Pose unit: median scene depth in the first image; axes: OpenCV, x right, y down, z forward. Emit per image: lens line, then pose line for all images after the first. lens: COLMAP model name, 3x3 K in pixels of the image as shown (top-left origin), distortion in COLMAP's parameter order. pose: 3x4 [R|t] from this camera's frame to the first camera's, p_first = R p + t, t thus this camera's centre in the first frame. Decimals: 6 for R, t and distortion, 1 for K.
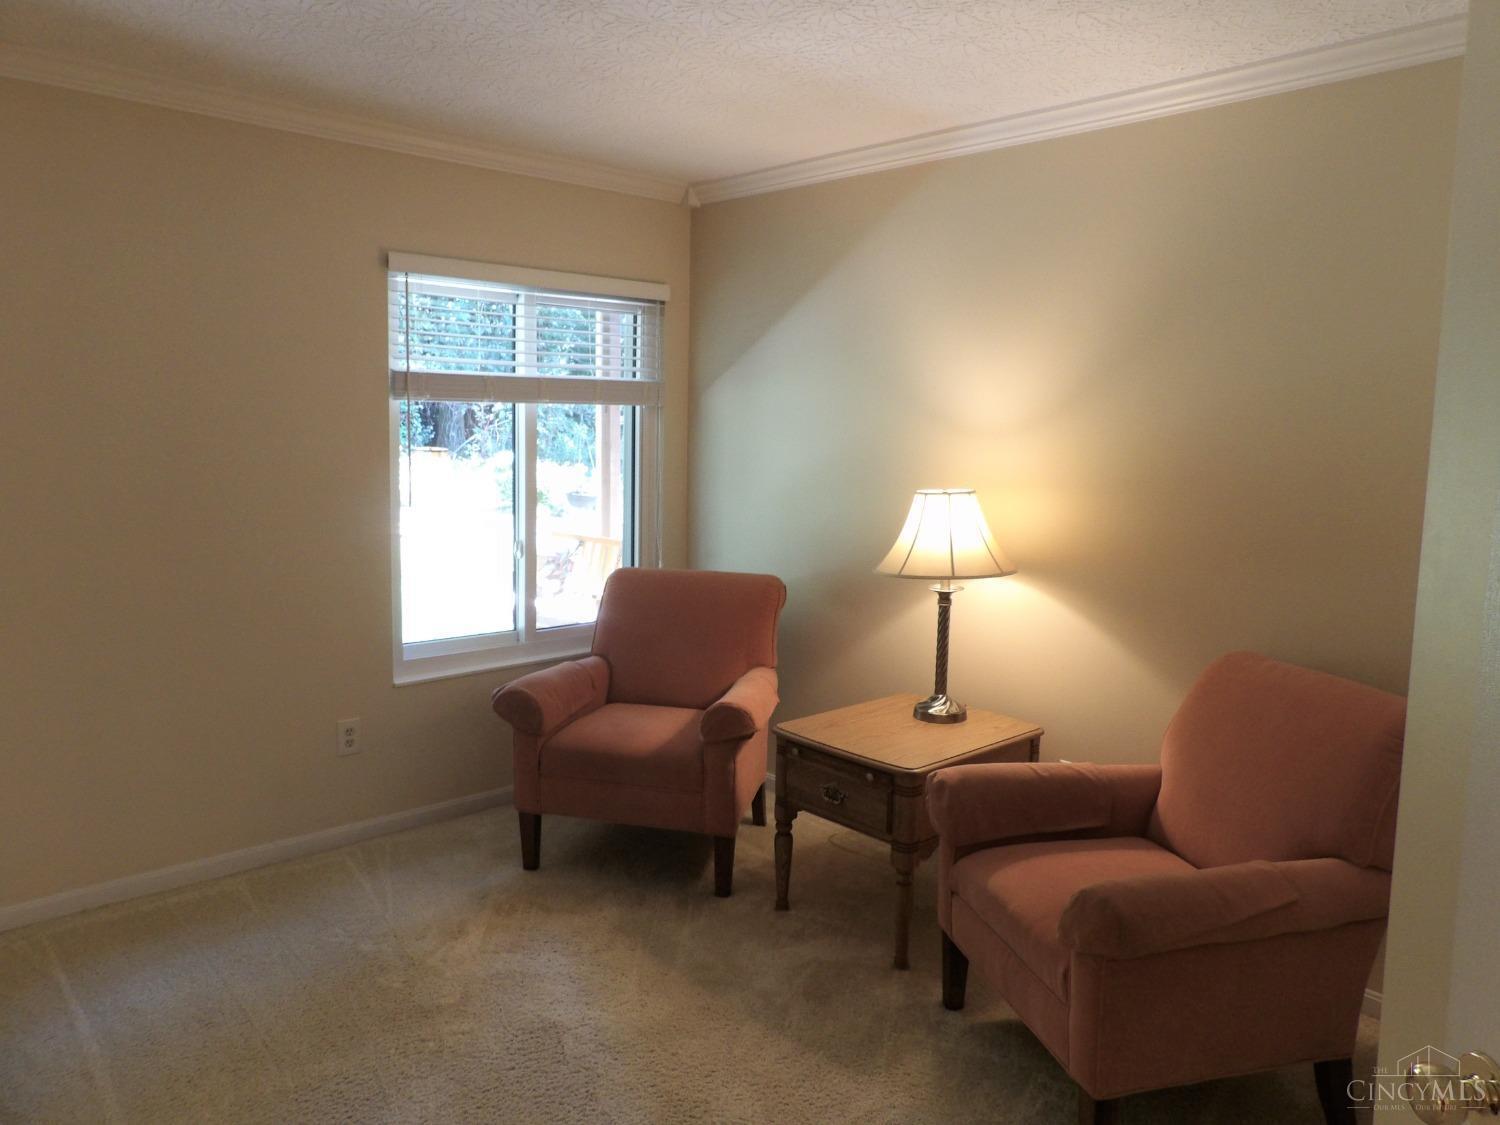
lens RADIAL K [[1156.0, 0, 745.5], [0, 1156.0, 562.0], [0, 0, 1]] dist [0.038251, 0.002159]
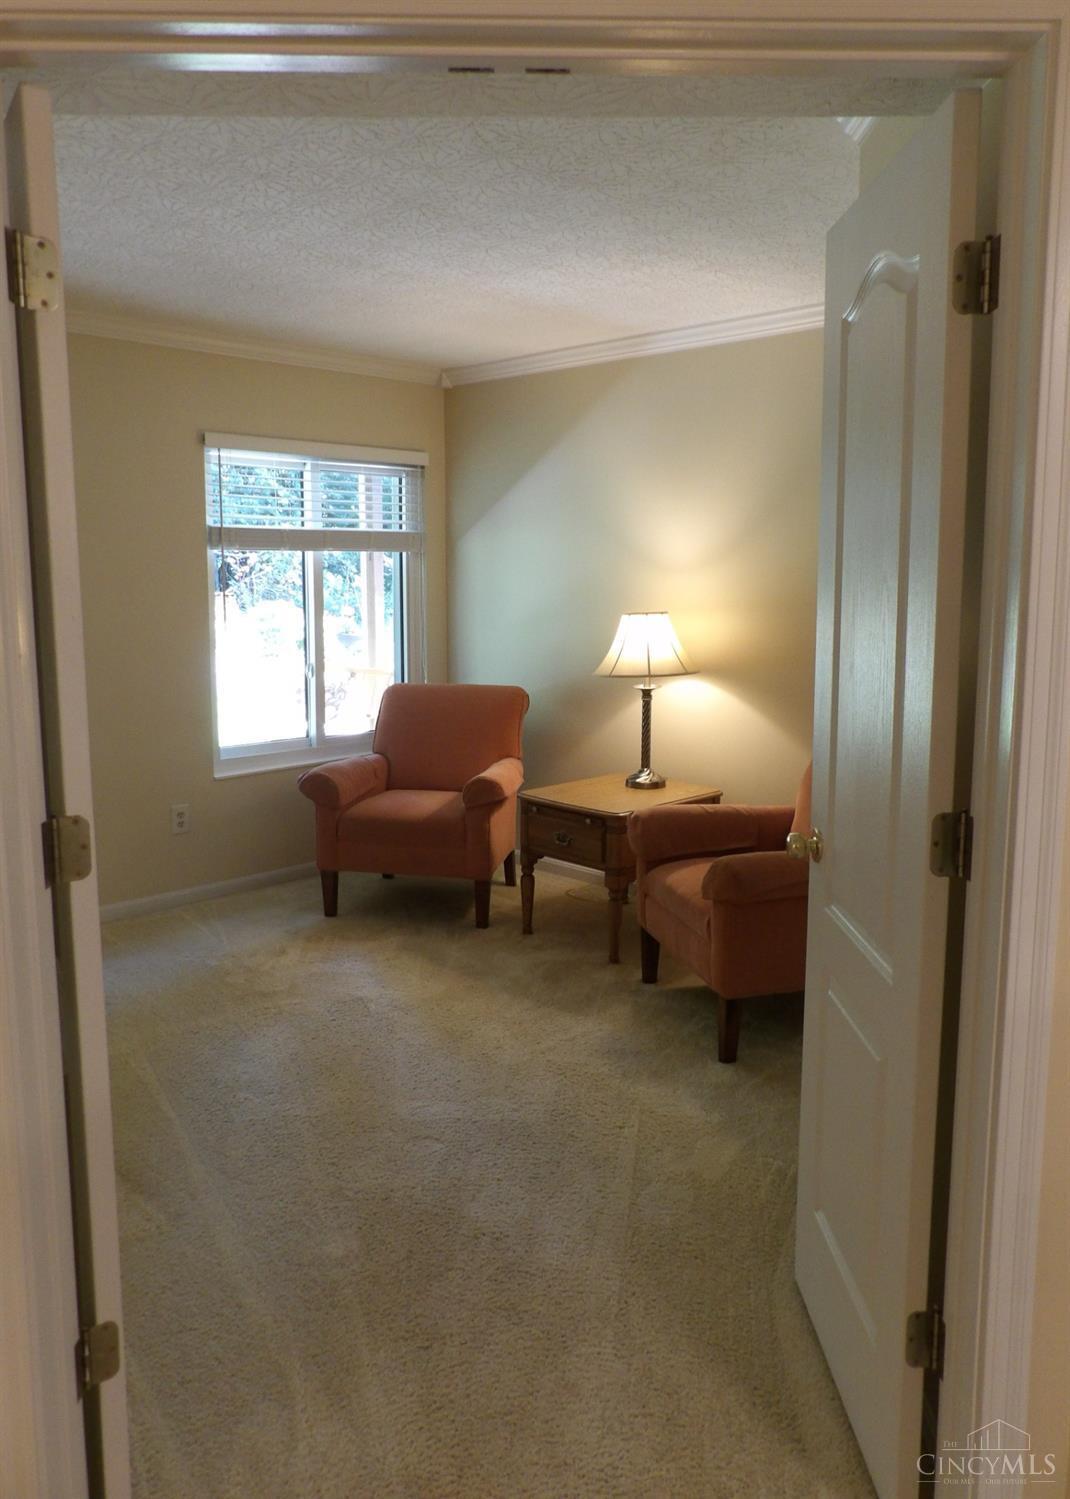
lens RADIAL K [[1138.6, 0, 560.7], [0, 1138.6, 708.7], [0, 0, 1]] dist [0.034150, 0.000693]
pose [[0.998442, -0.022067, 0.051256, 0.008201], [0.022055, 0.999756, 0.000795, 0.042361], [-0.051261, 0.000336, 0.998685, -0.270746]]
